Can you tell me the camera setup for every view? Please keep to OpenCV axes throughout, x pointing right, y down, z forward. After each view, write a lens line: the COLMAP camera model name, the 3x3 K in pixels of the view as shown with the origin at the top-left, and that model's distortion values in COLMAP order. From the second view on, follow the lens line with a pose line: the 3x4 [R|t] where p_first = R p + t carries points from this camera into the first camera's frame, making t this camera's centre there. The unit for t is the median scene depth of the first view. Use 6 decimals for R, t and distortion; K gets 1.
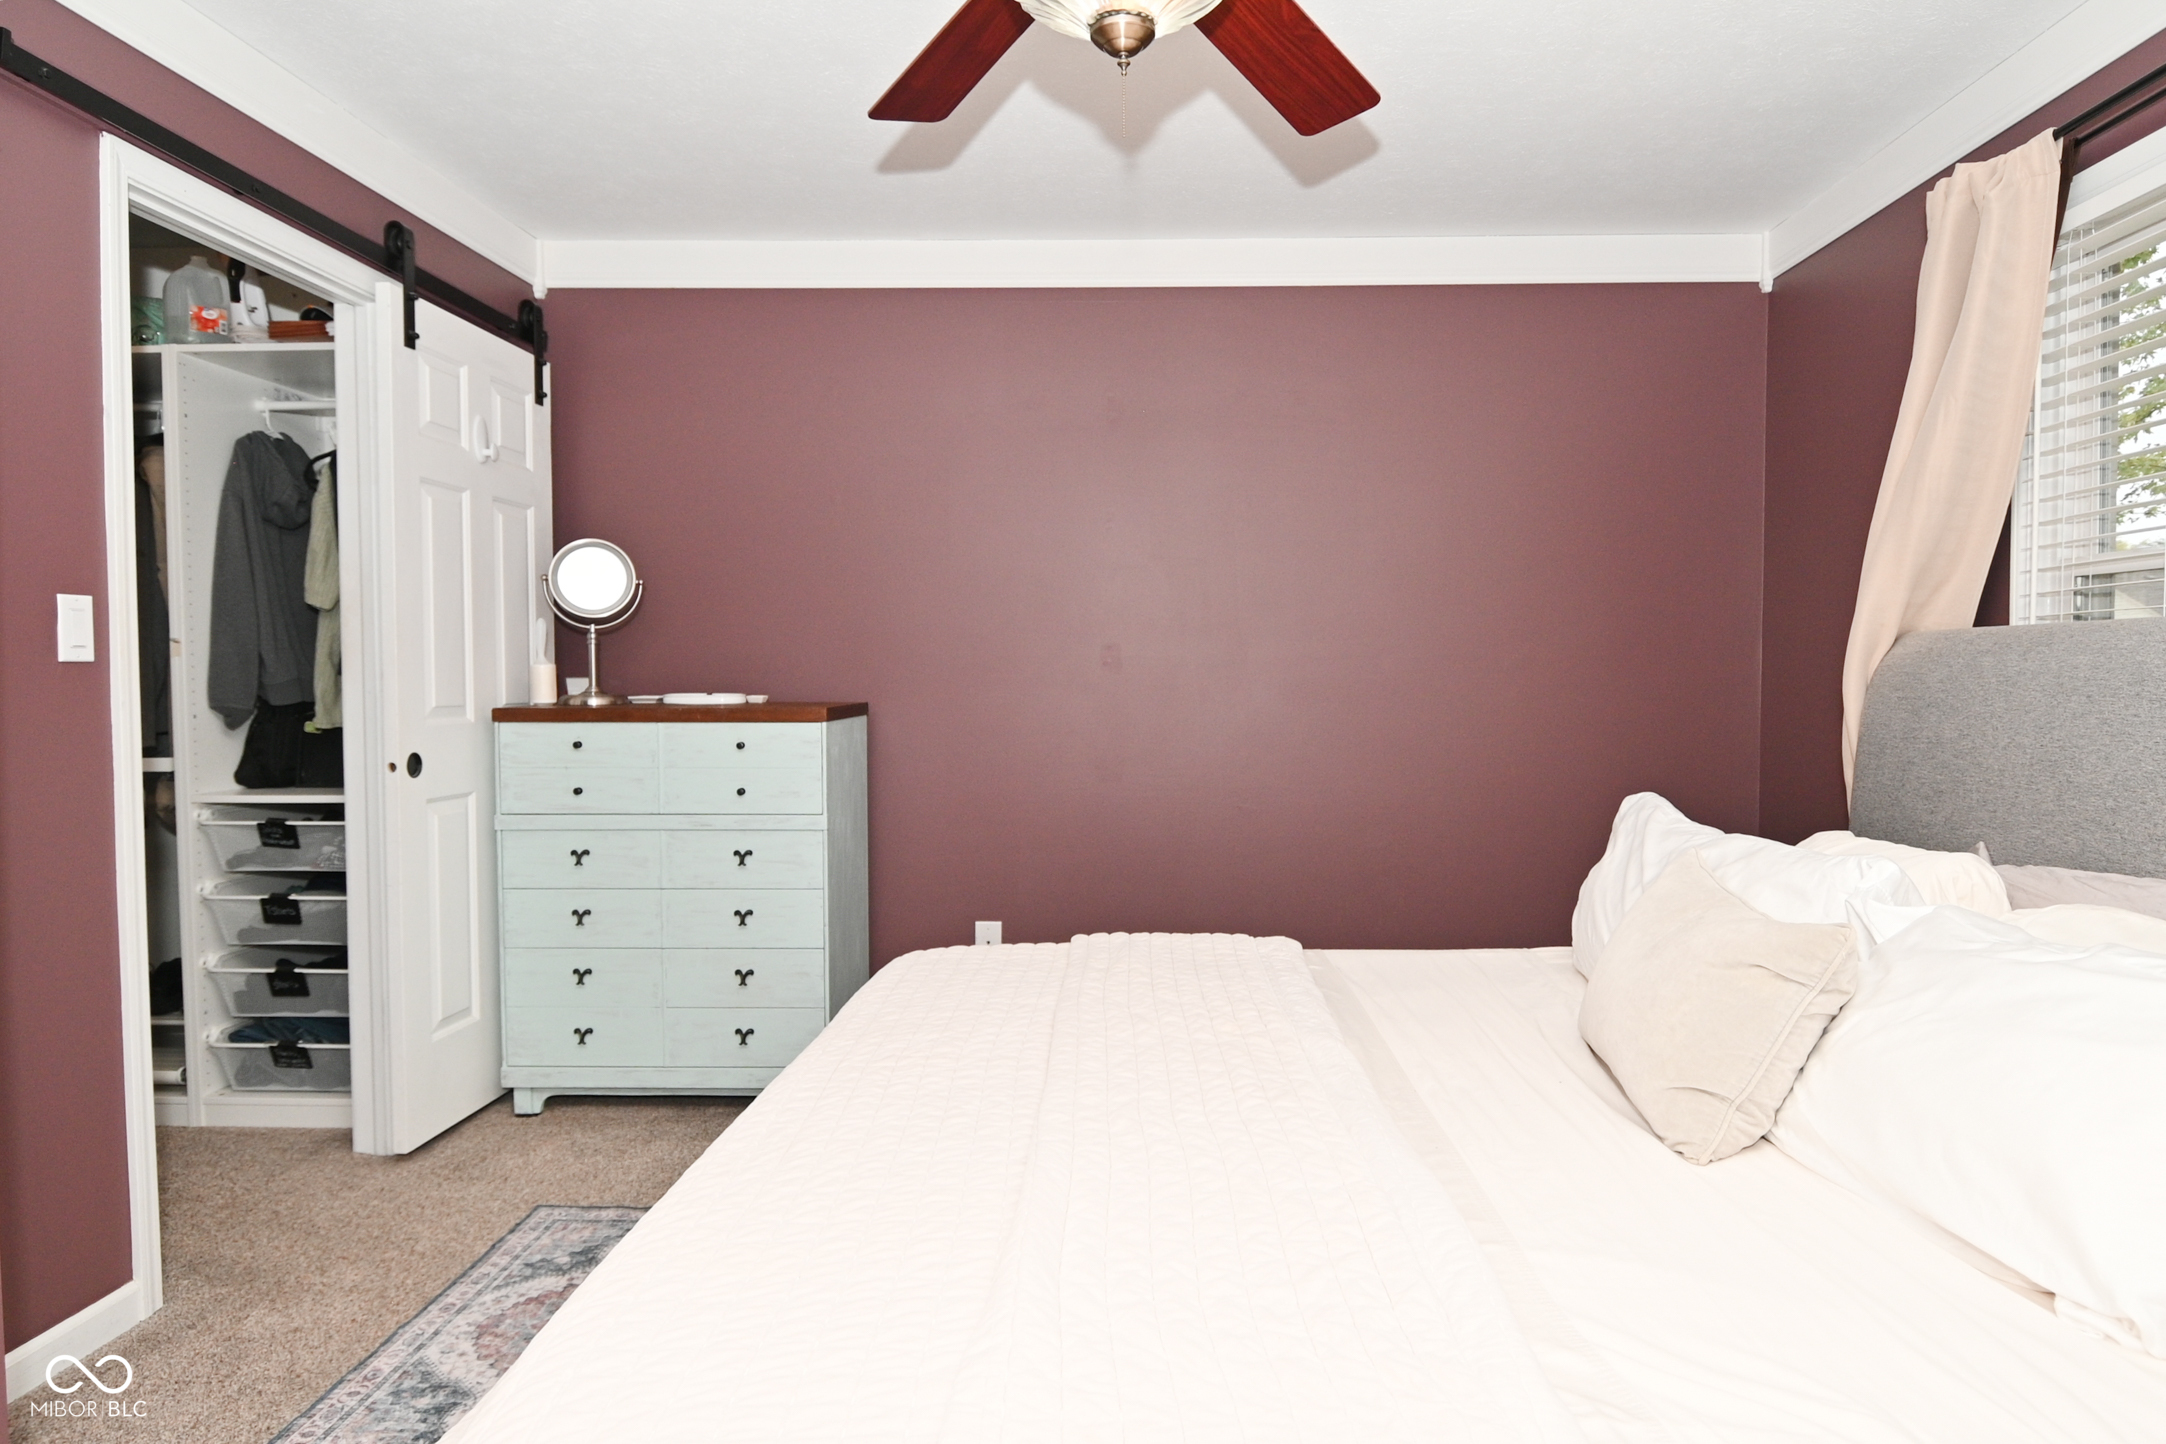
lens RADIAL K [[1307.6, 0, 1105.6], [0, 1307.6, 723.8], [0, 0, 1]] dist [0.000743, -0.001639]
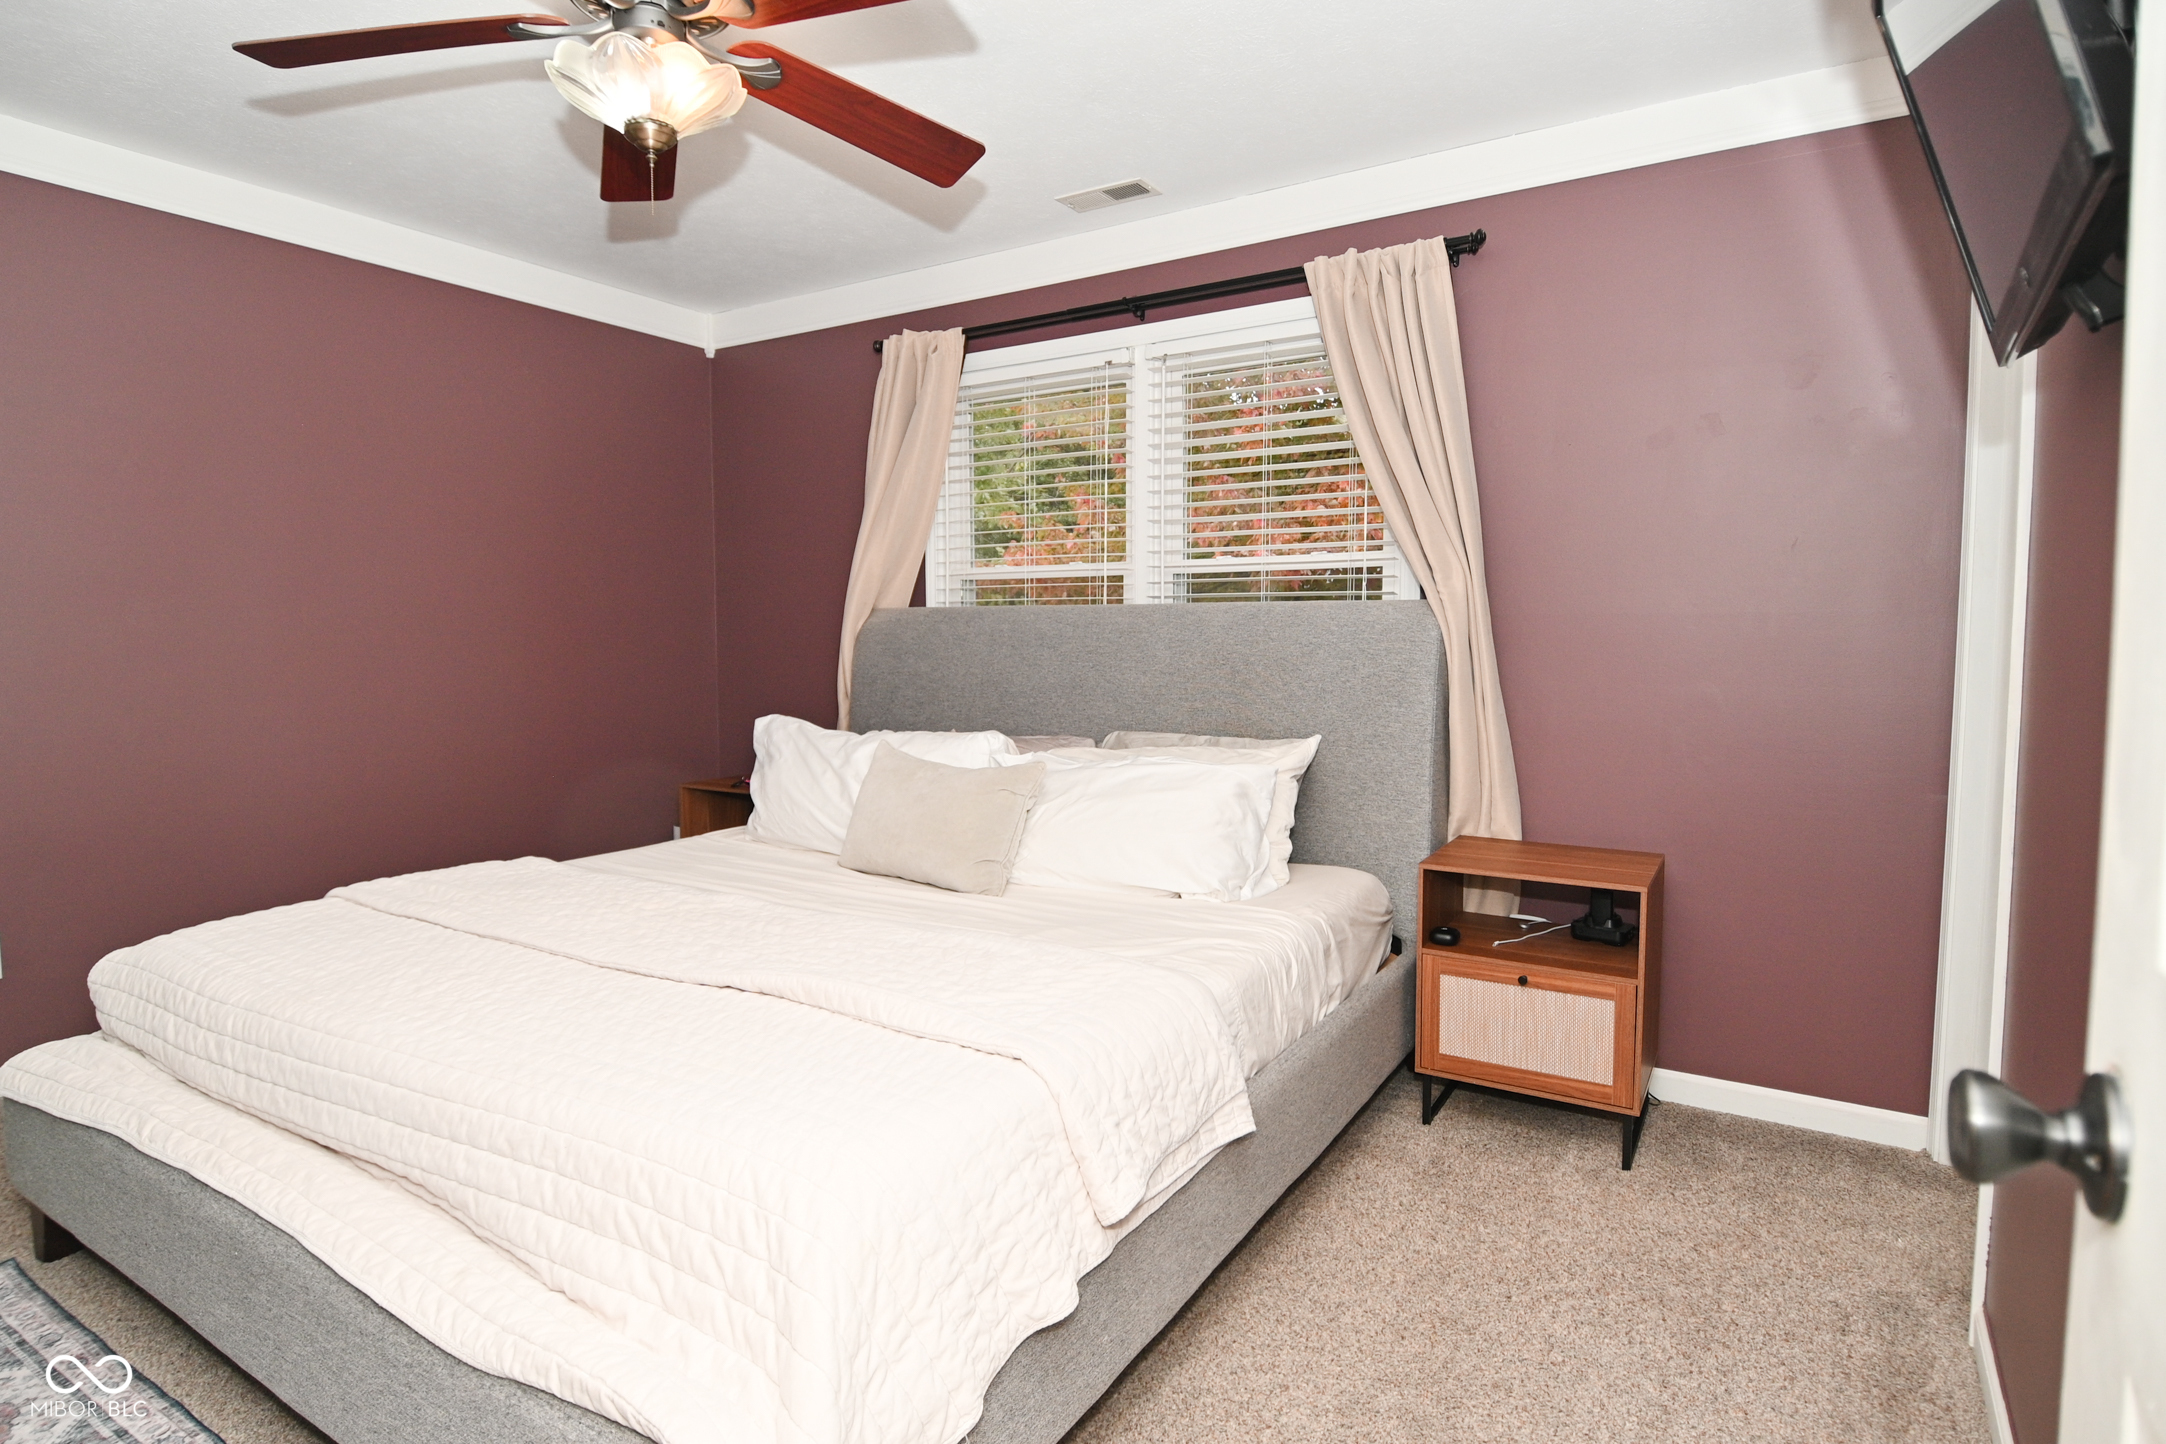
lens RADIAL K [[1159.3, 0, 1077.8], [0, 1159.3, 712.7], [0, 0, 1]] dist [0.003079, -0.000360]
pose [[0.531139, -0.054867, 0.845506, -0.423452], [0.029321, 0.998494, 0.046376, -0.000227], [-0.846777, 0.000159, 0.531948, 0.019442]]
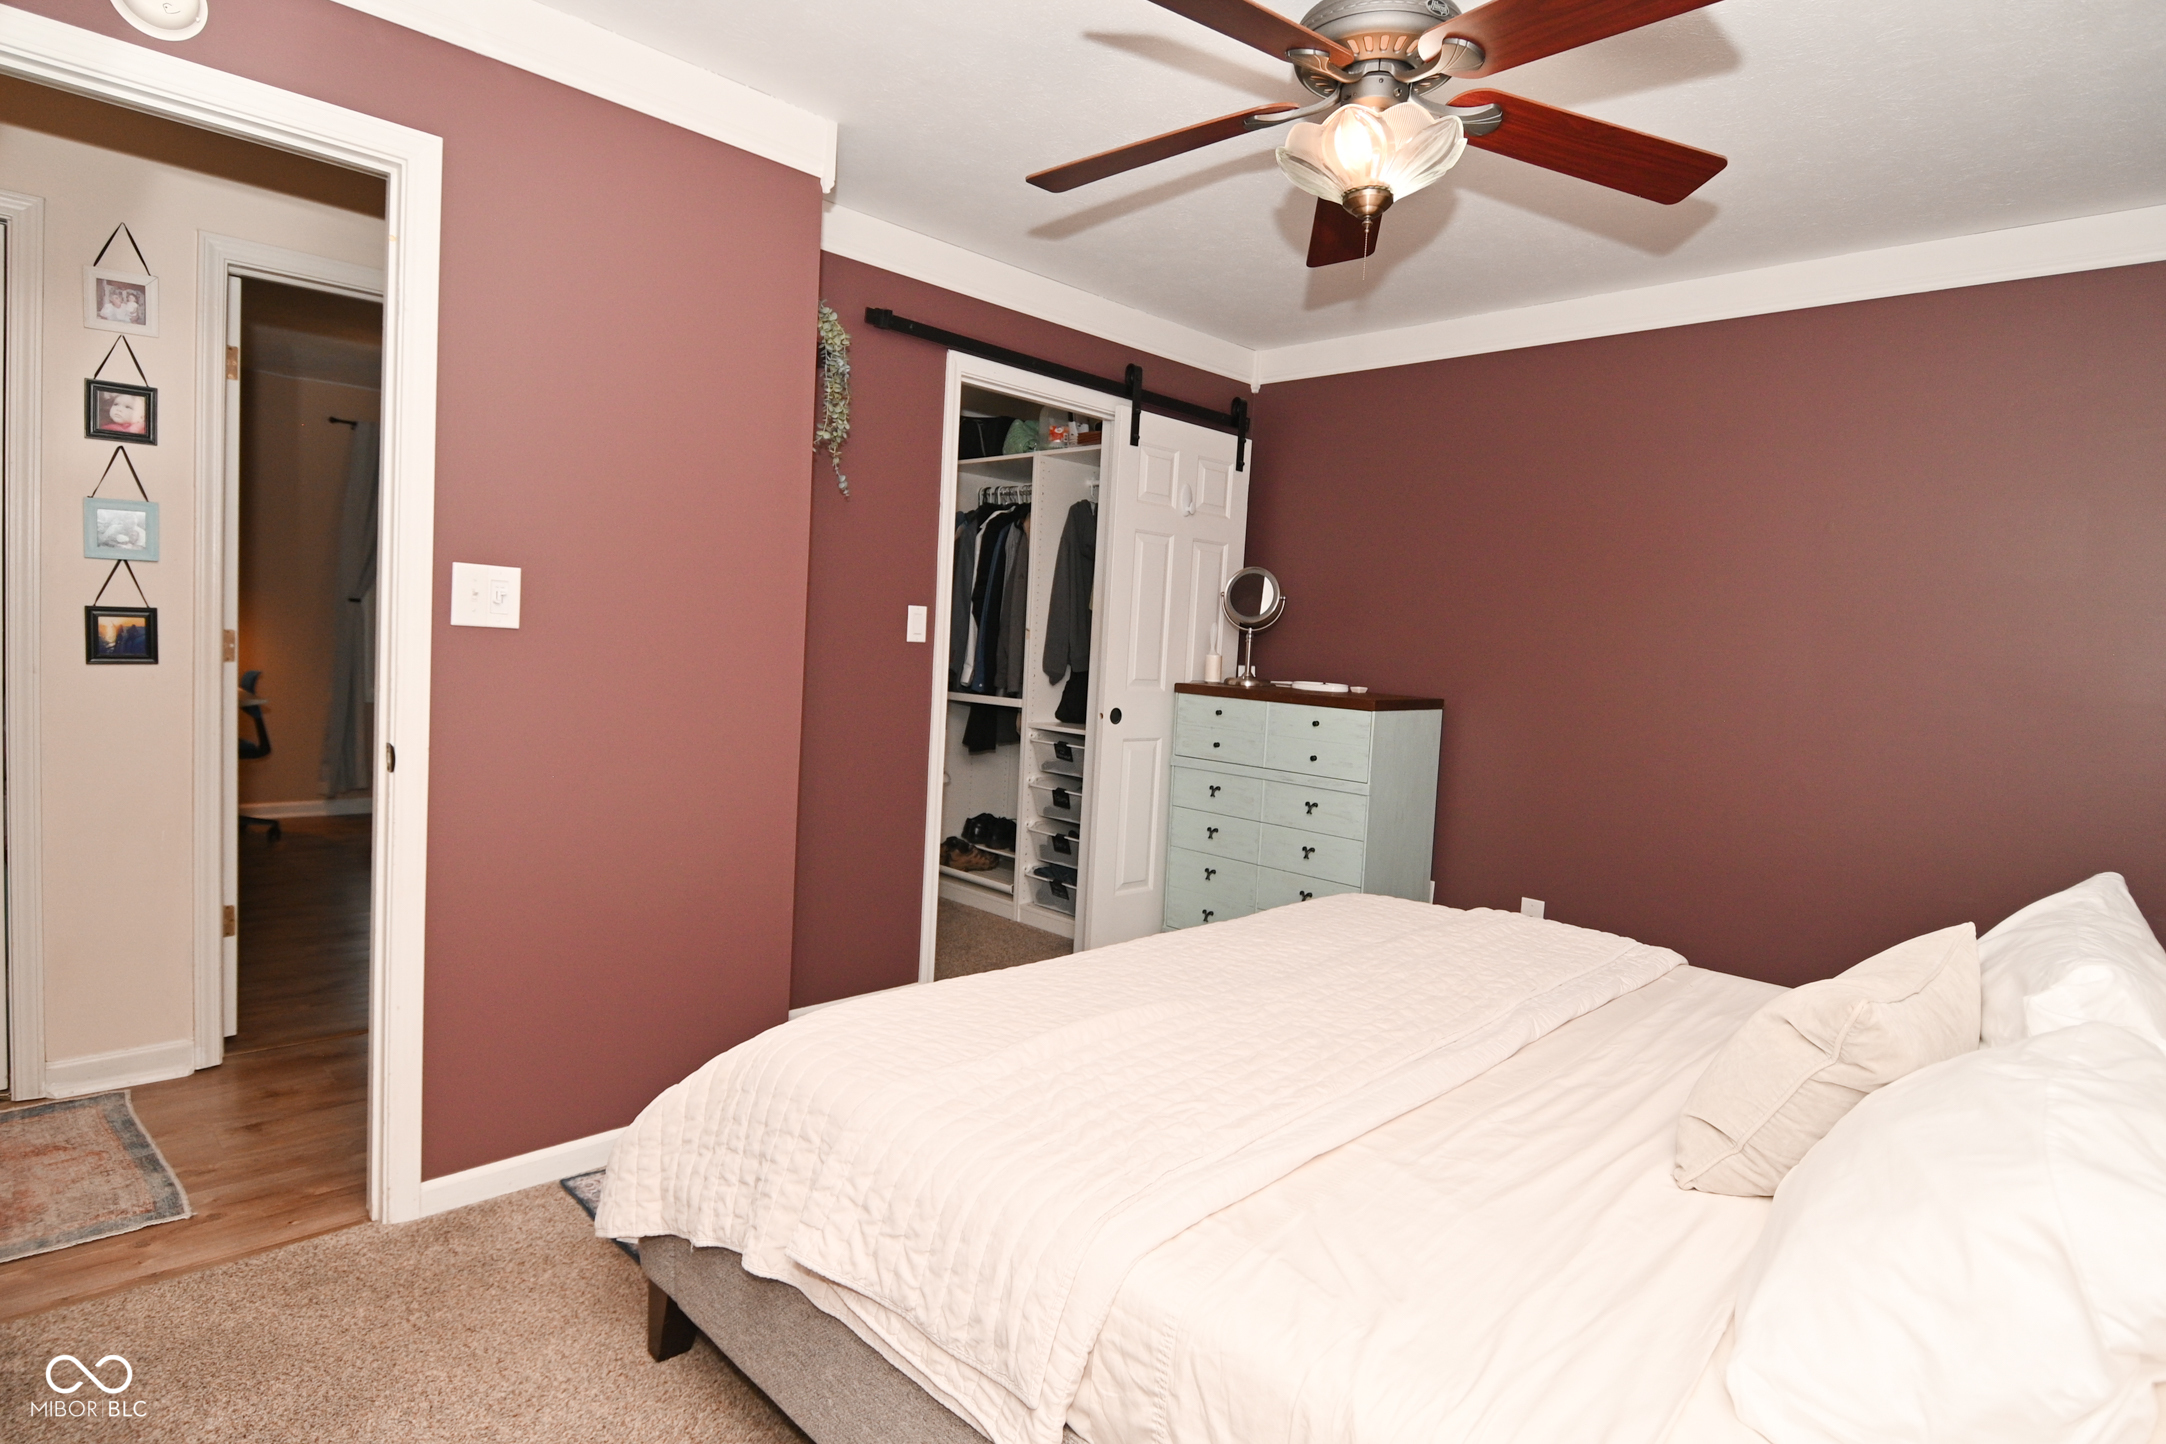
lens RADIAL K [[1159.3, 0, 1077.8], [0, 1159.3, 712.7], [0, 0, 1]] dist [0.003079, -0.000360]
pose [[0.712818, 0.087328, -0.695891, 0.369518], [-0.081363, 0.995815, 0.041623, -0.024027], [0.696613, 0.026950, 0.716941, -0.014396]]
